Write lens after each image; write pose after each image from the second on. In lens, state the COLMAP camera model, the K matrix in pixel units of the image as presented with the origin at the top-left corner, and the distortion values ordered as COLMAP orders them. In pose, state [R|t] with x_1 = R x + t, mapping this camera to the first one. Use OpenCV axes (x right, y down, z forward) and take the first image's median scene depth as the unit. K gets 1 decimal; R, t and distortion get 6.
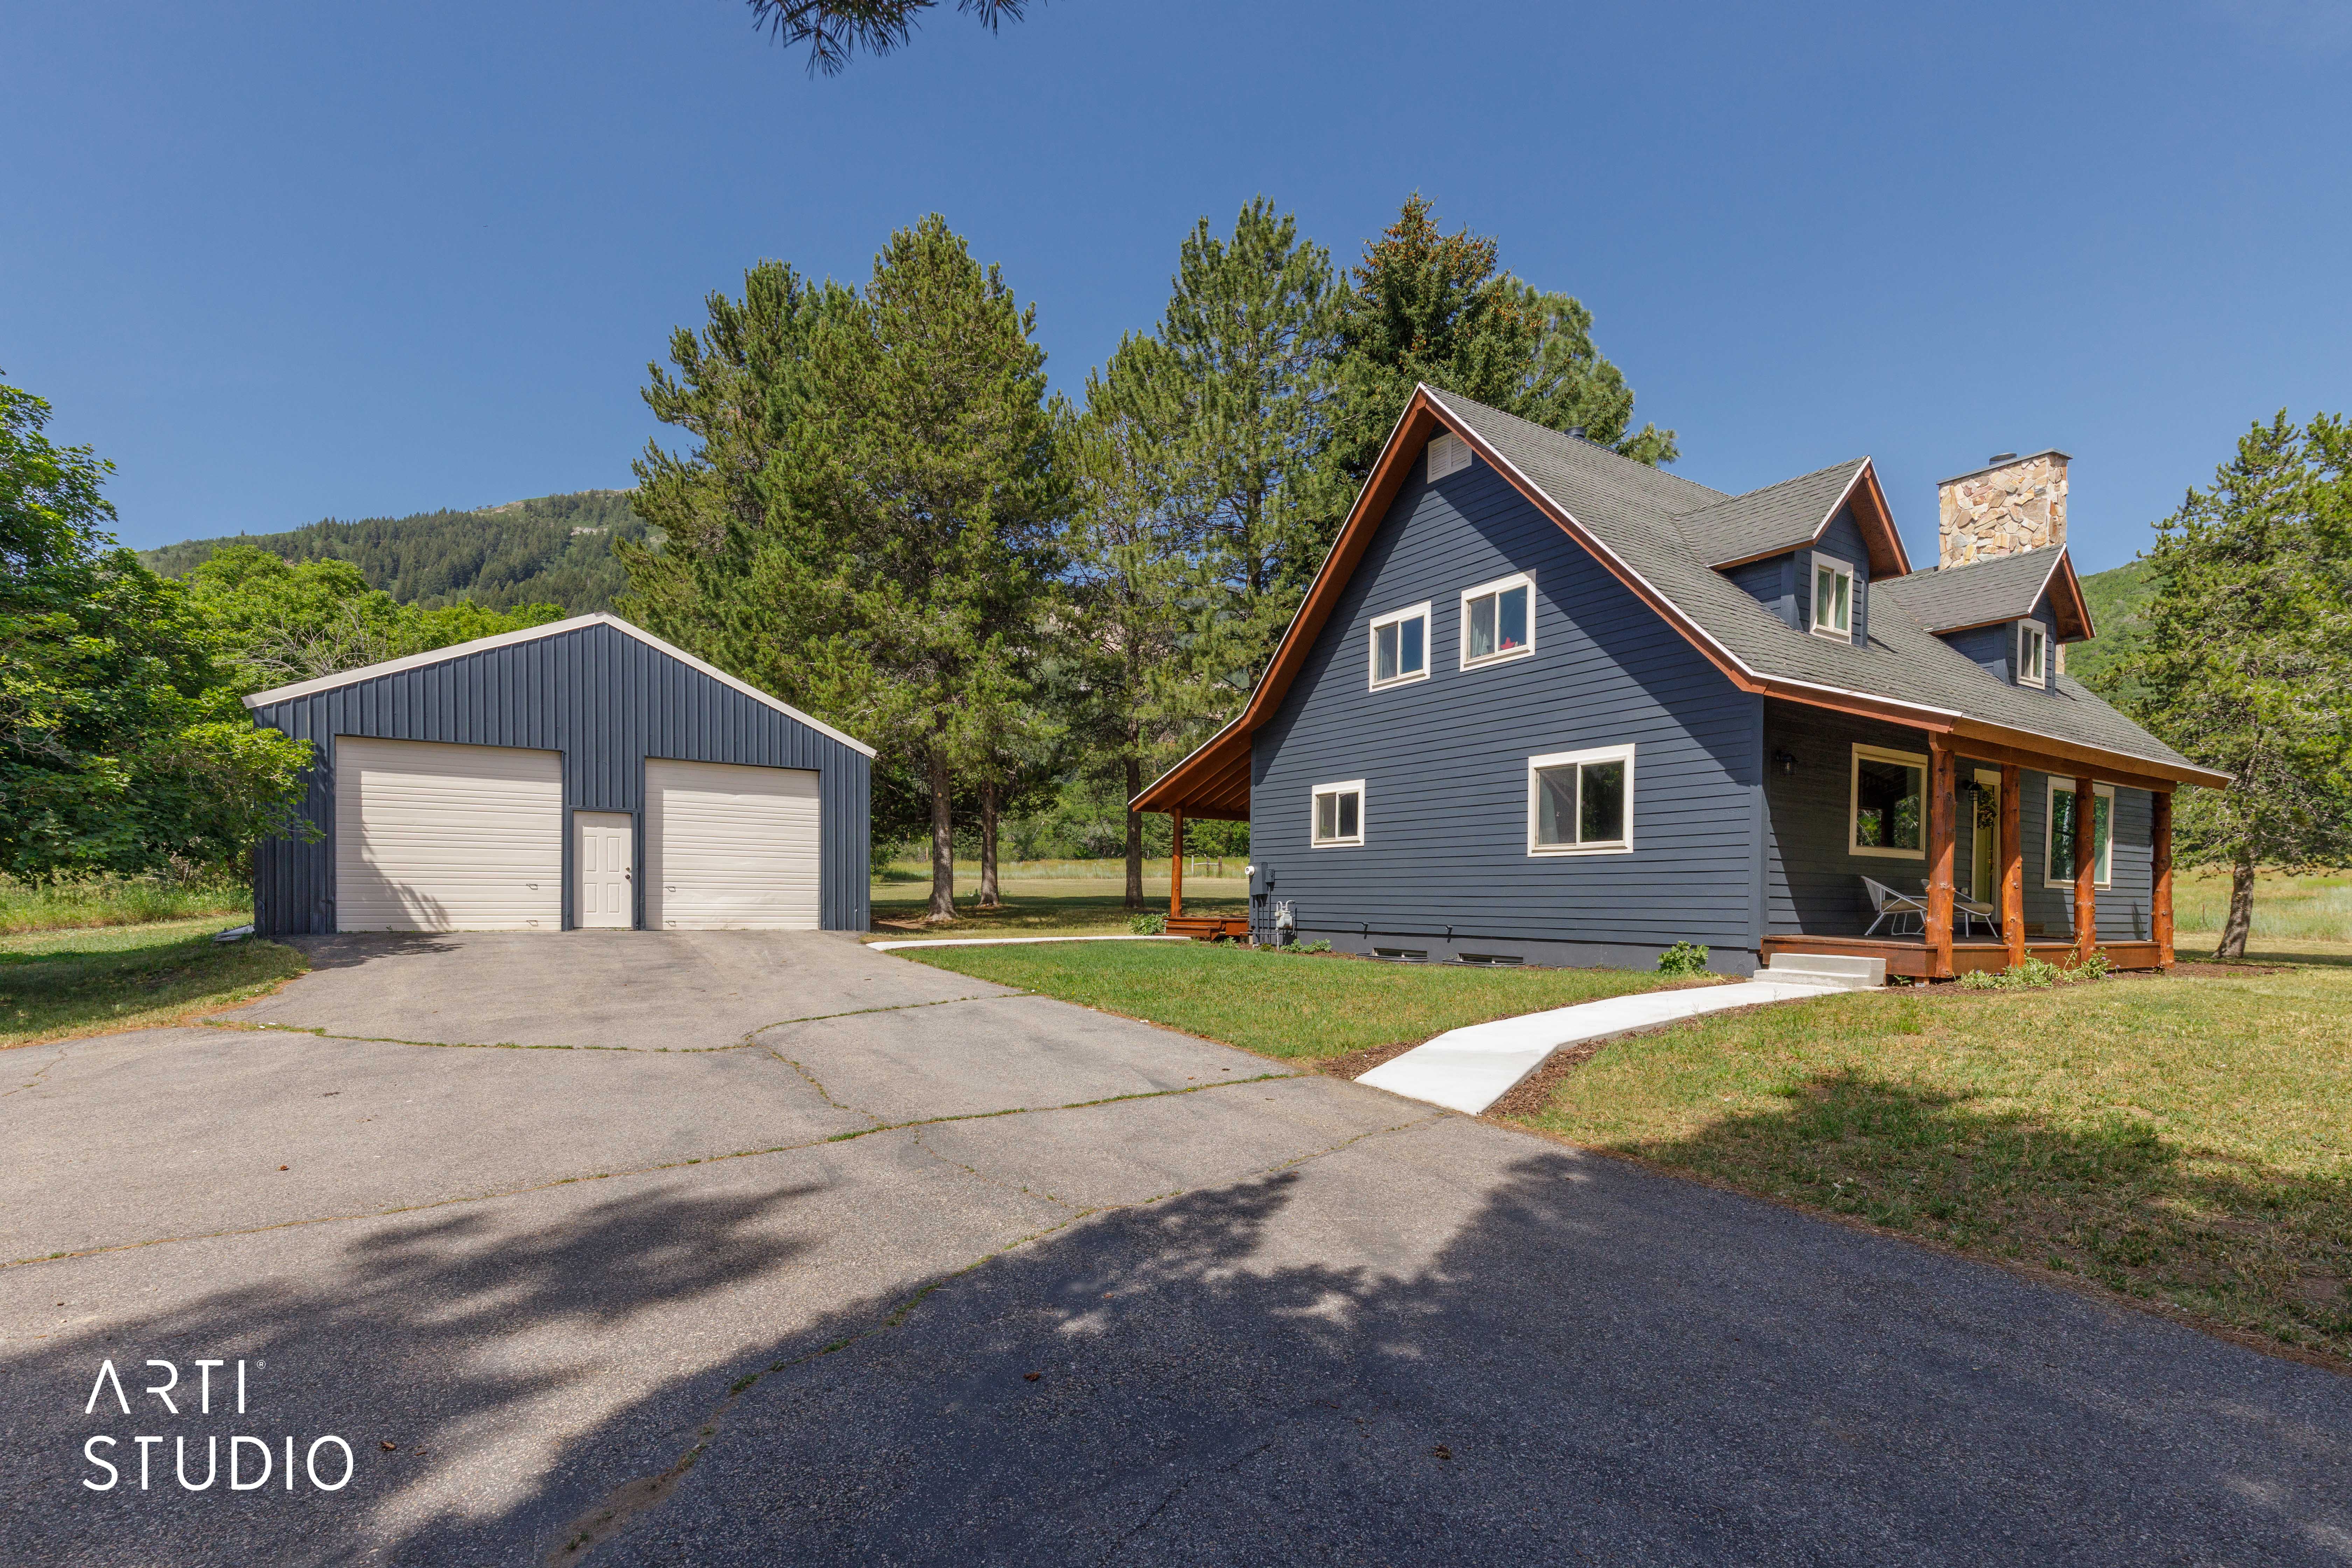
lens RADIAL K [[1074.5, 0, 1191.0], [0, 1074.5, 925.9], [0, 0, 1]] dist [-0.003141, -0.000276]
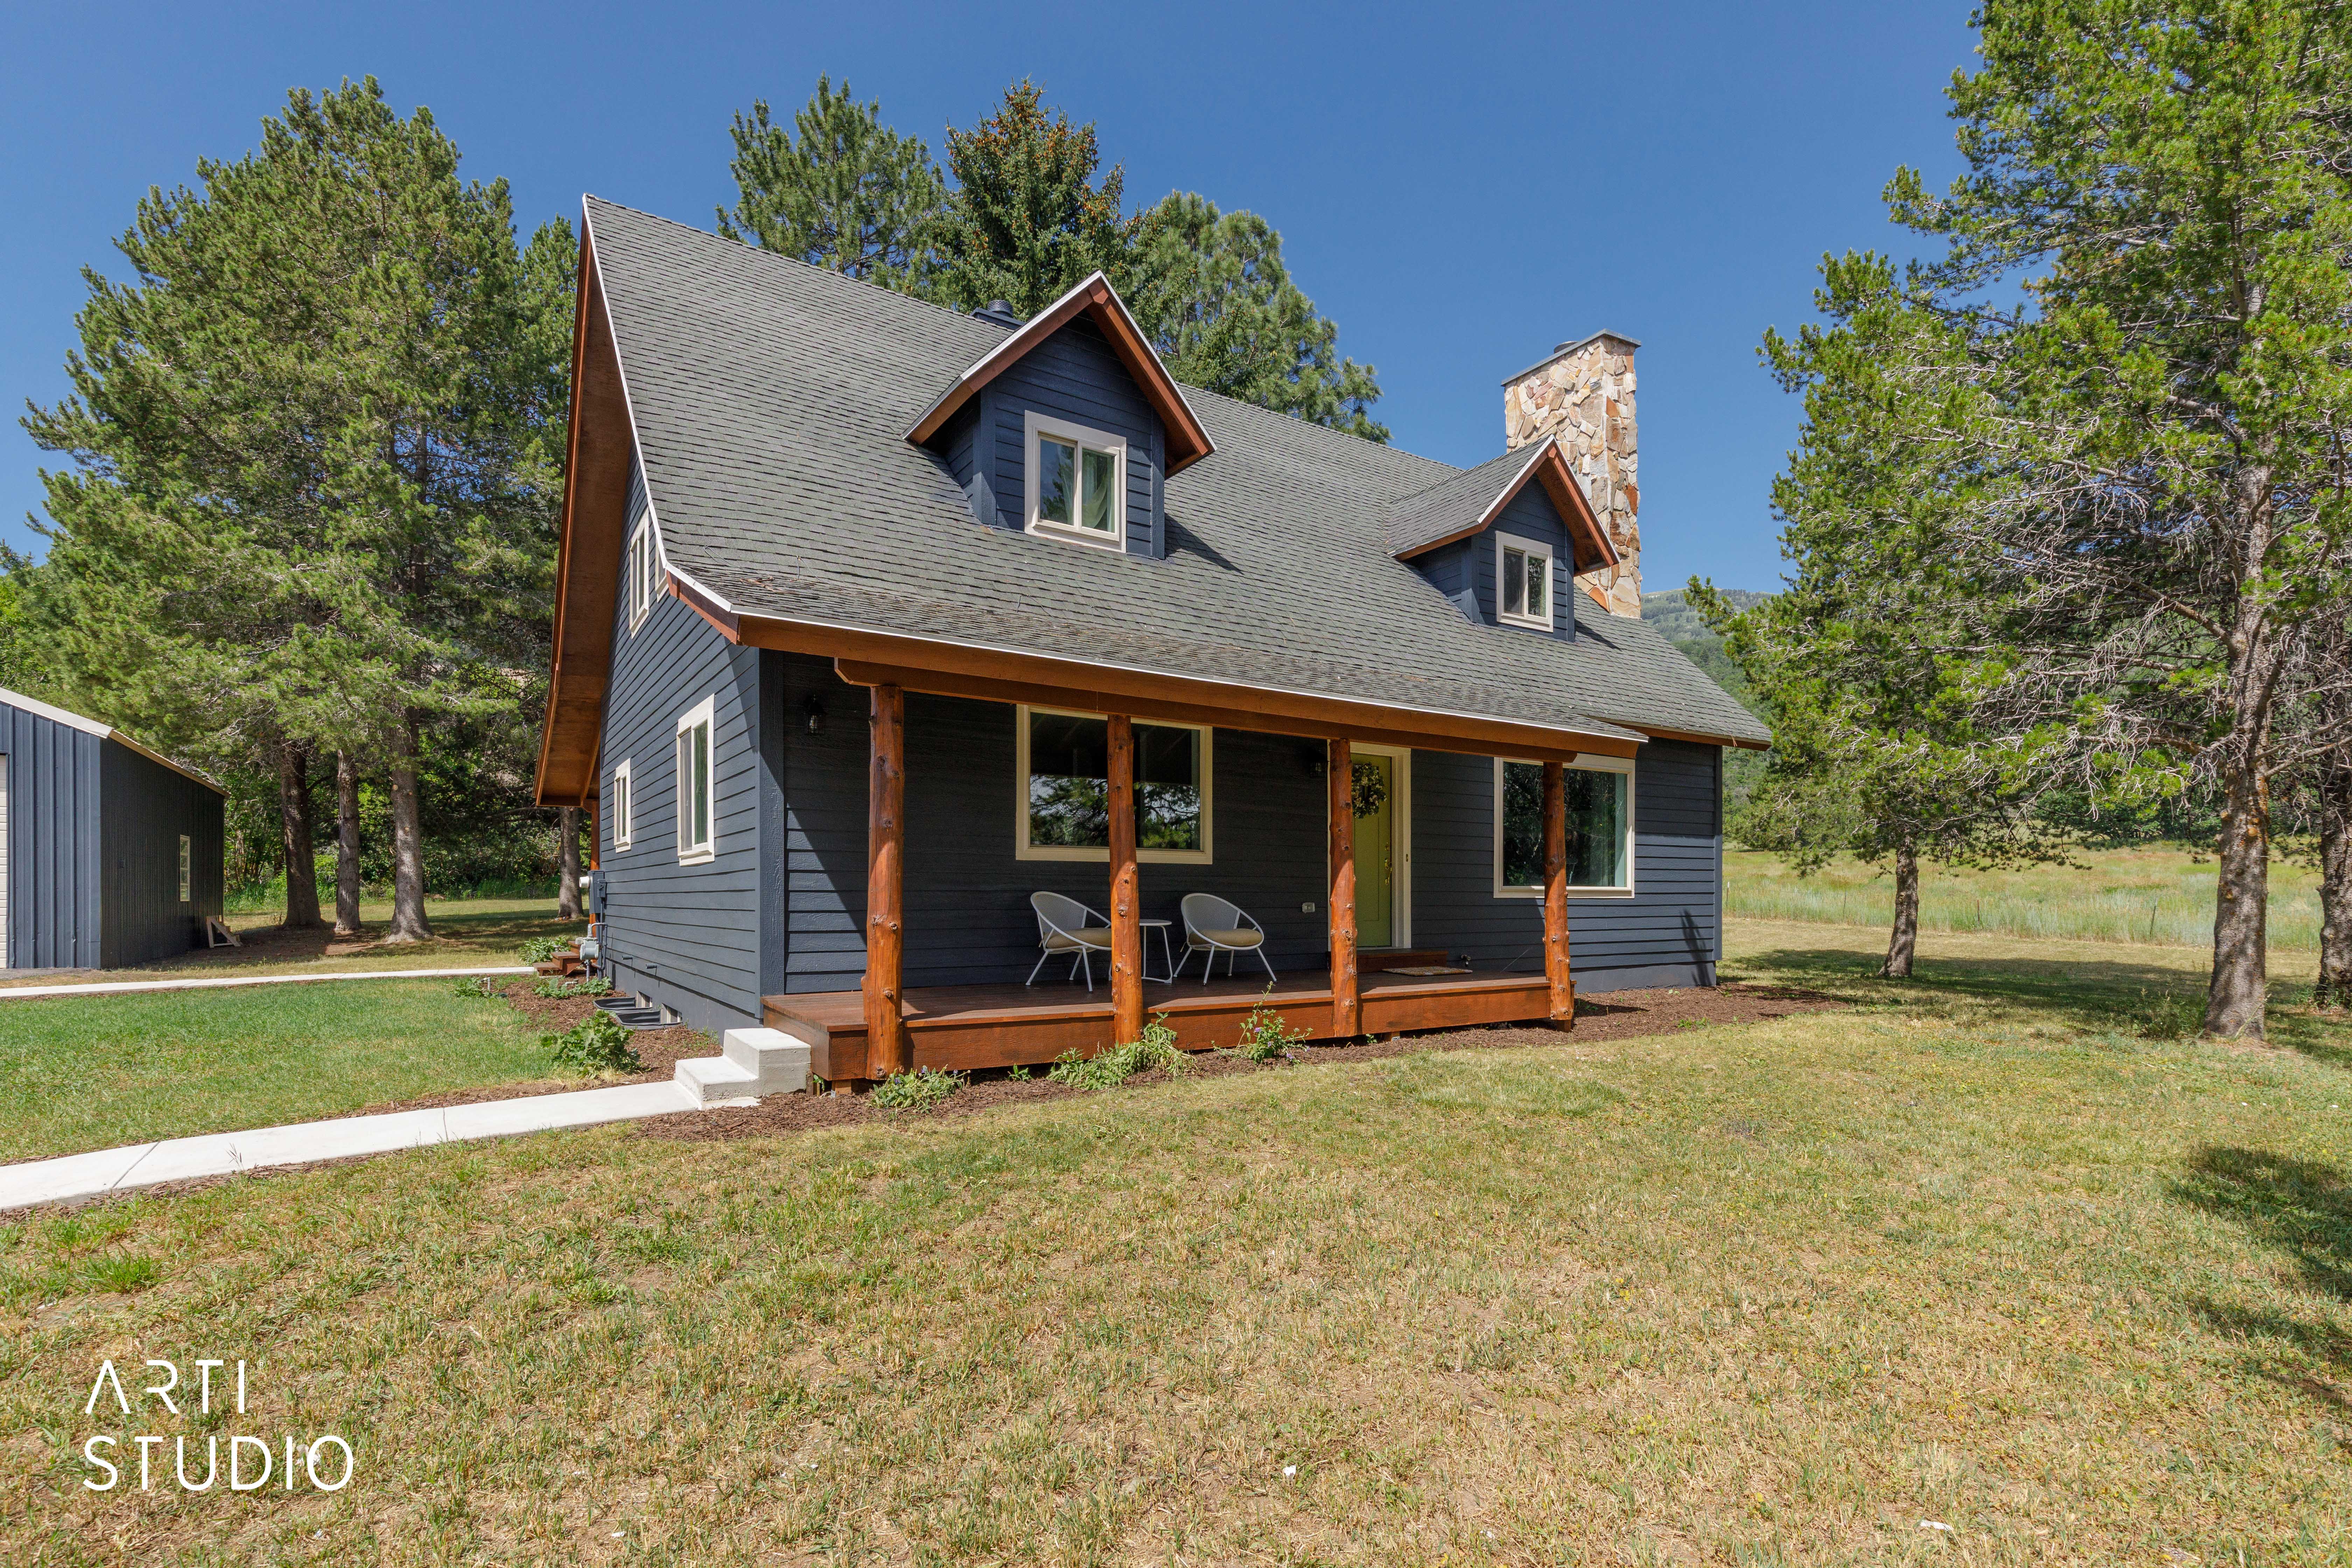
lens RADIAL K [[1103.1, 0, 1159.2], [0, 1103.1, 893.1], [0, 0, 1]] dist [0.008868, 0.000214]
pose [[0.999455, -0.012277, 0.030629, 0.457534], [0.013107, 0.999549, -0.027029, -0.017705], [-0.030284, 0.027416, 0.999165, 0.218231]]
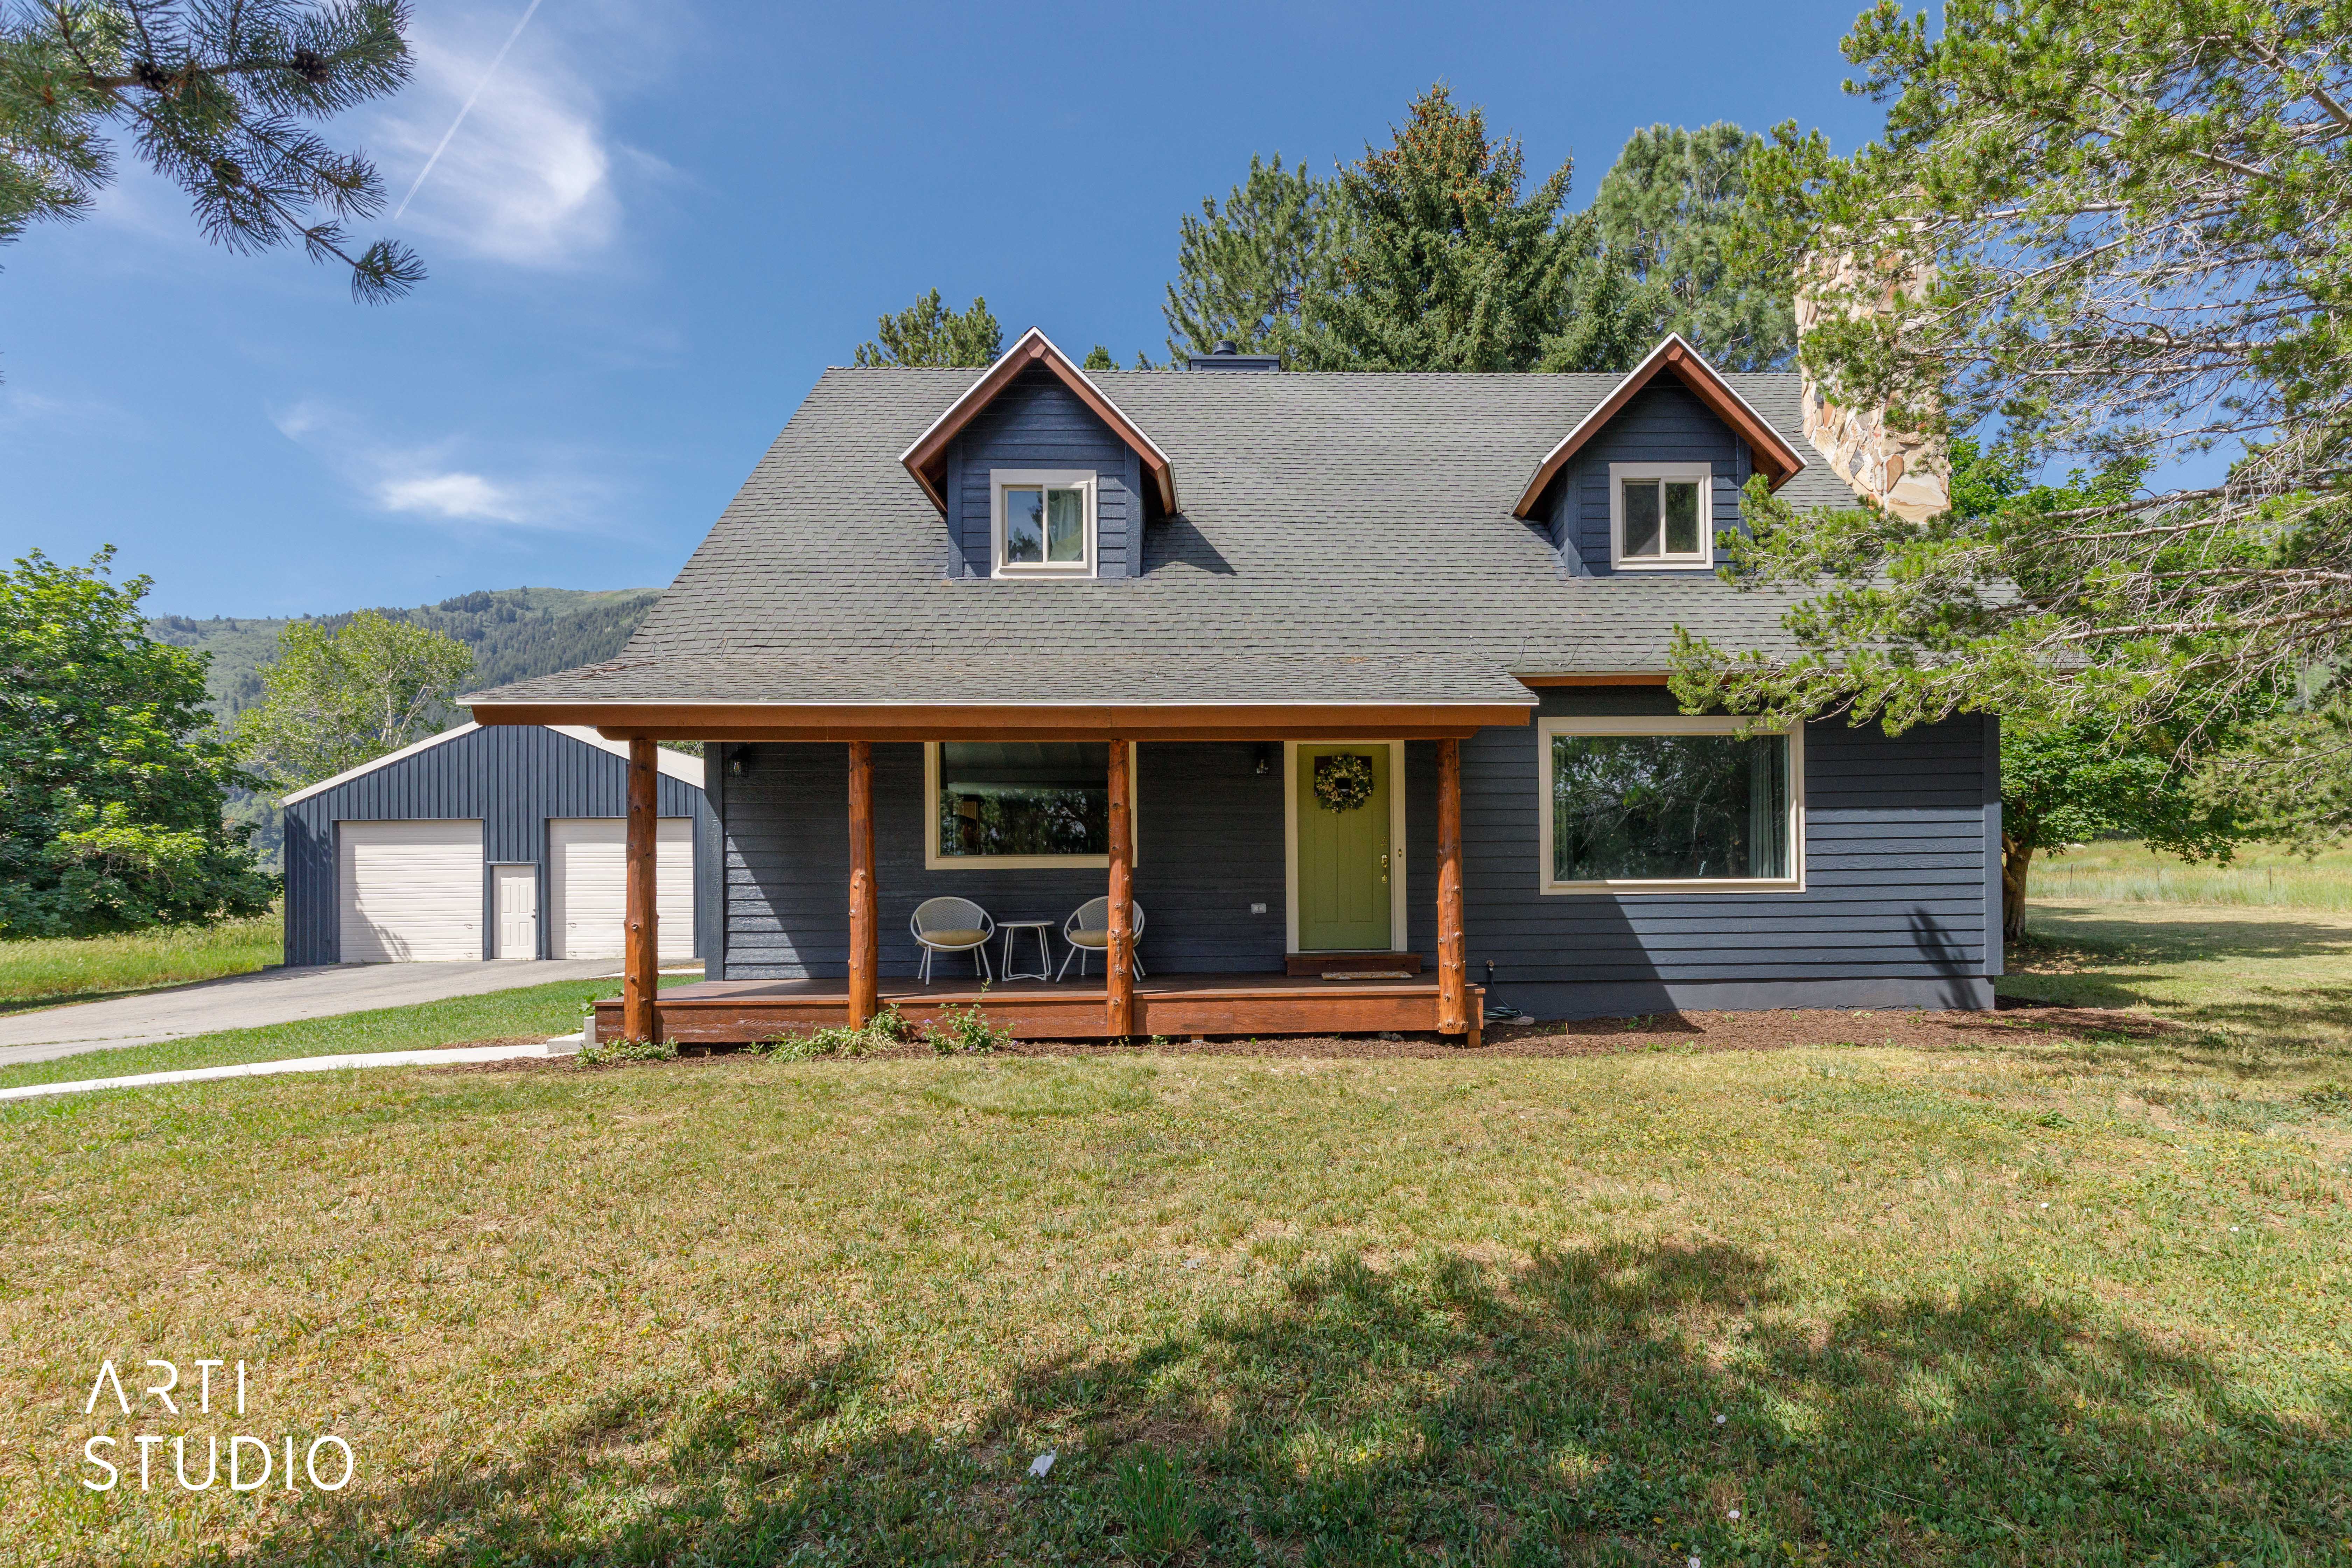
lens RADIAL K [[1098.6, 0, 1234.5], [0, 1098.6, 897.9], [0, 0, 1]] dist [0.003438, -0.000093]
pose [[0.872651, -0.029283, -0.487466, 0.797707], [0.012231, 0.999198, -0.038128, -0.009446], [0.488192, 0.027310, 0.872309, 0.294729]]
